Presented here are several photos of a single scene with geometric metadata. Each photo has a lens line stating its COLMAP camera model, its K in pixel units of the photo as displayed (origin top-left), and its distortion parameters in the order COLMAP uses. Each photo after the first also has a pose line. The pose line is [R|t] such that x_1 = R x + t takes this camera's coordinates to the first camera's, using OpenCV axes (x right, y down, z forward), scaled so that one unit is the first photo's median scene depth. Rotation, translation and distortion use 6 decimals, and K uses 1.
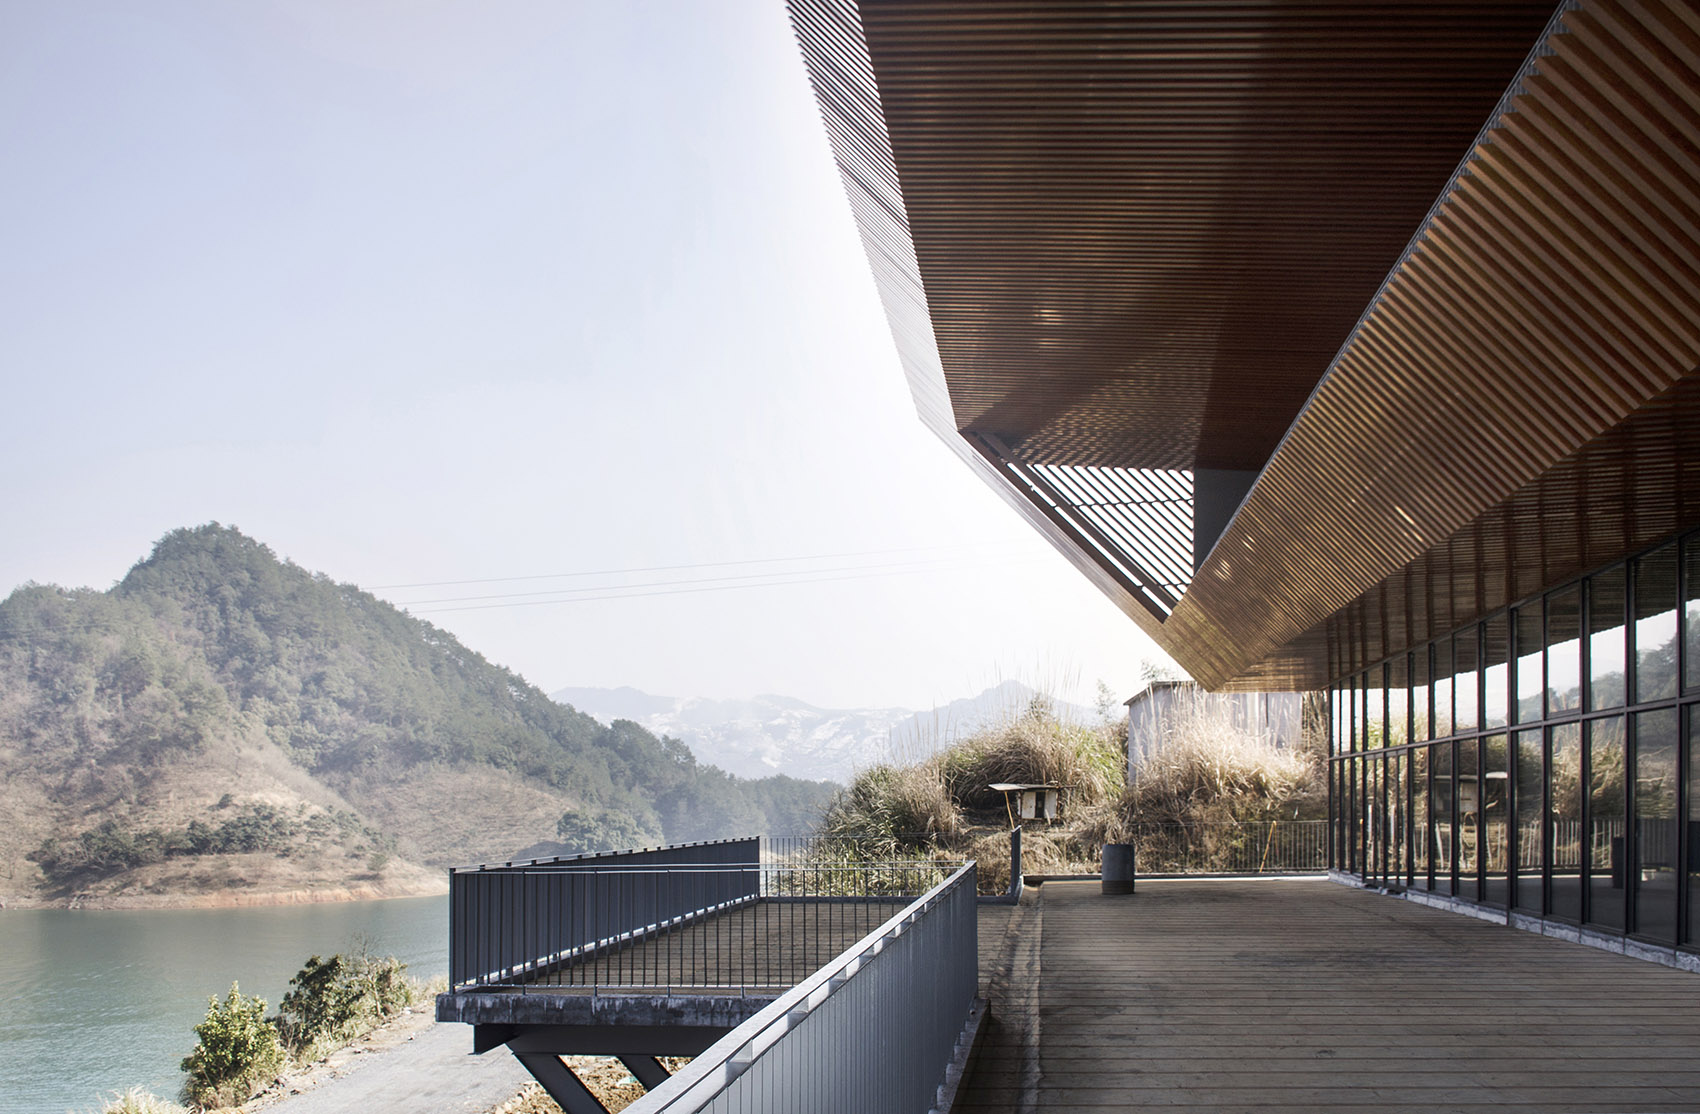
lens RADIAL K [[1377.1, 0, 853.6], [0, 1377.1, 557.7], [0, 0, 1]] dist [-0.007485, -0.035638]
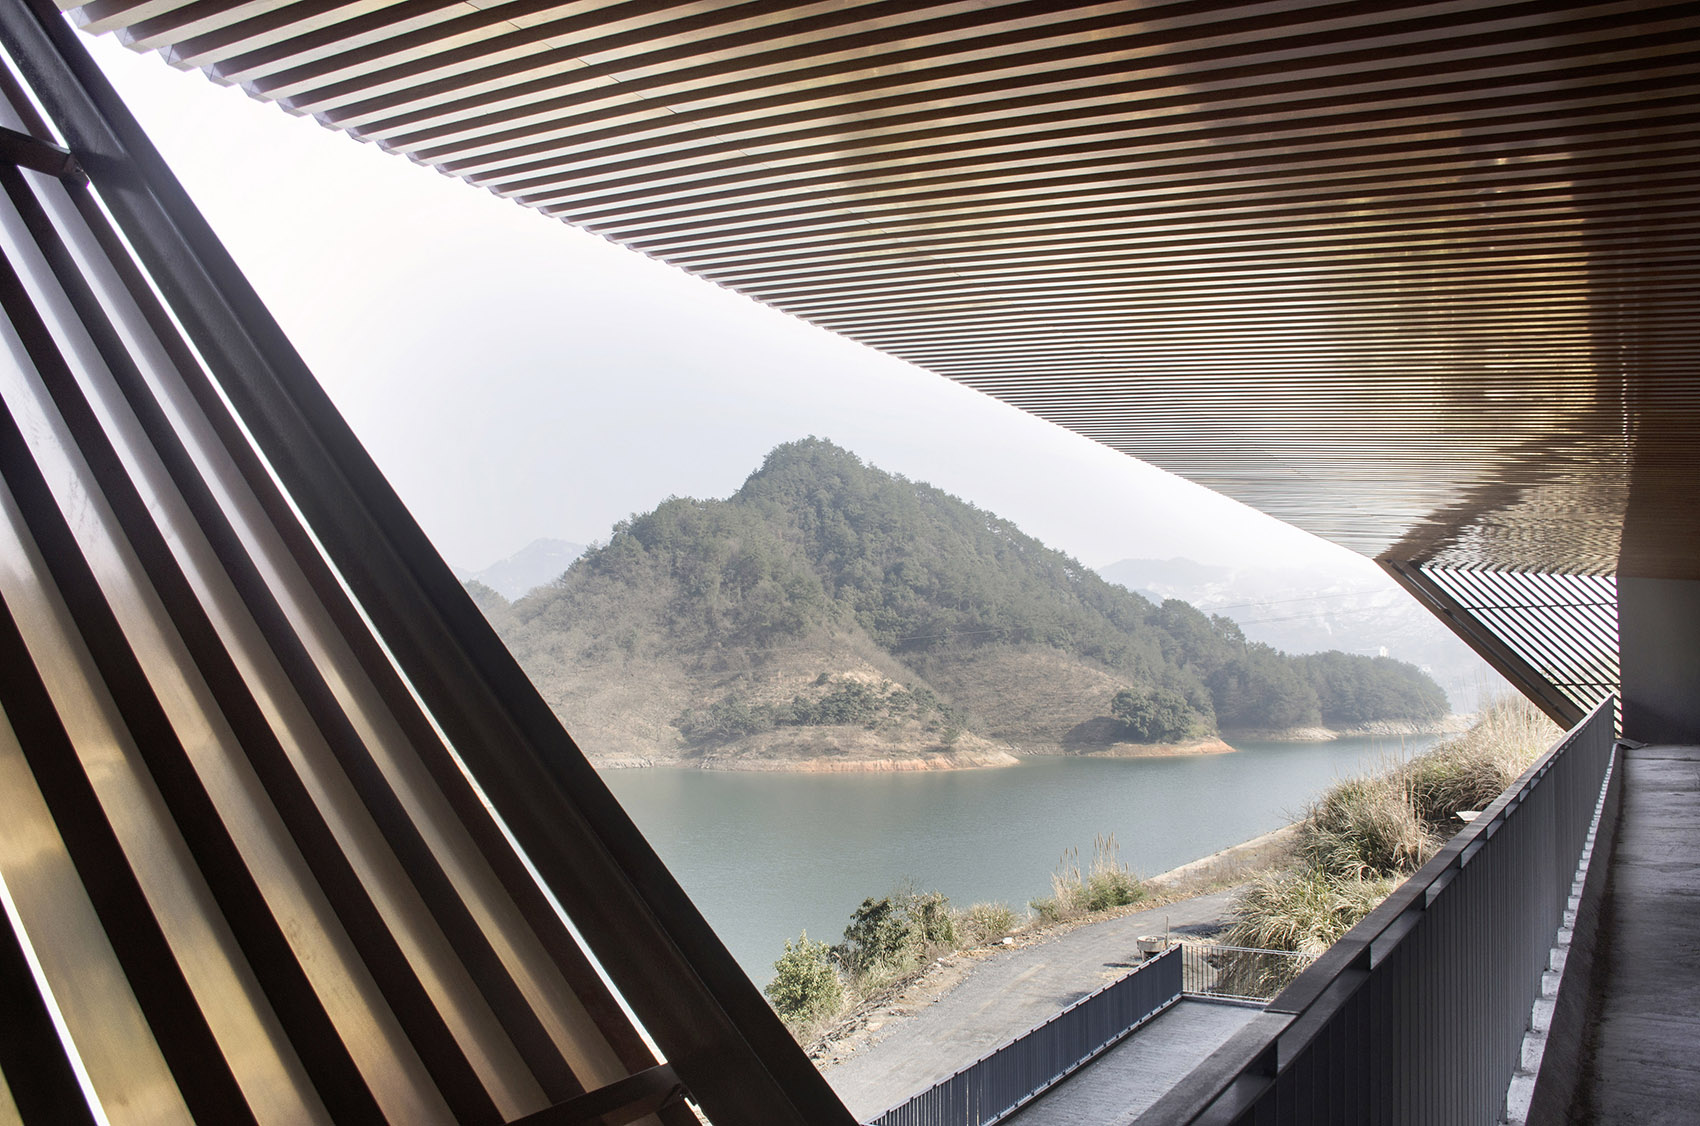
lens RADIAL K [[1190.4, 0, 848.1], [0, 1190.4, 561.3], [0, 0, 1]] dist [-0.090950, -0.002860]
pose [[0.930547, -0.033031, -0.364679, -0.068378], [0.016021, 0.998642, -0.049570, 0.129246], [0.365821, 0.040284, 0.929813, 0.070204]]
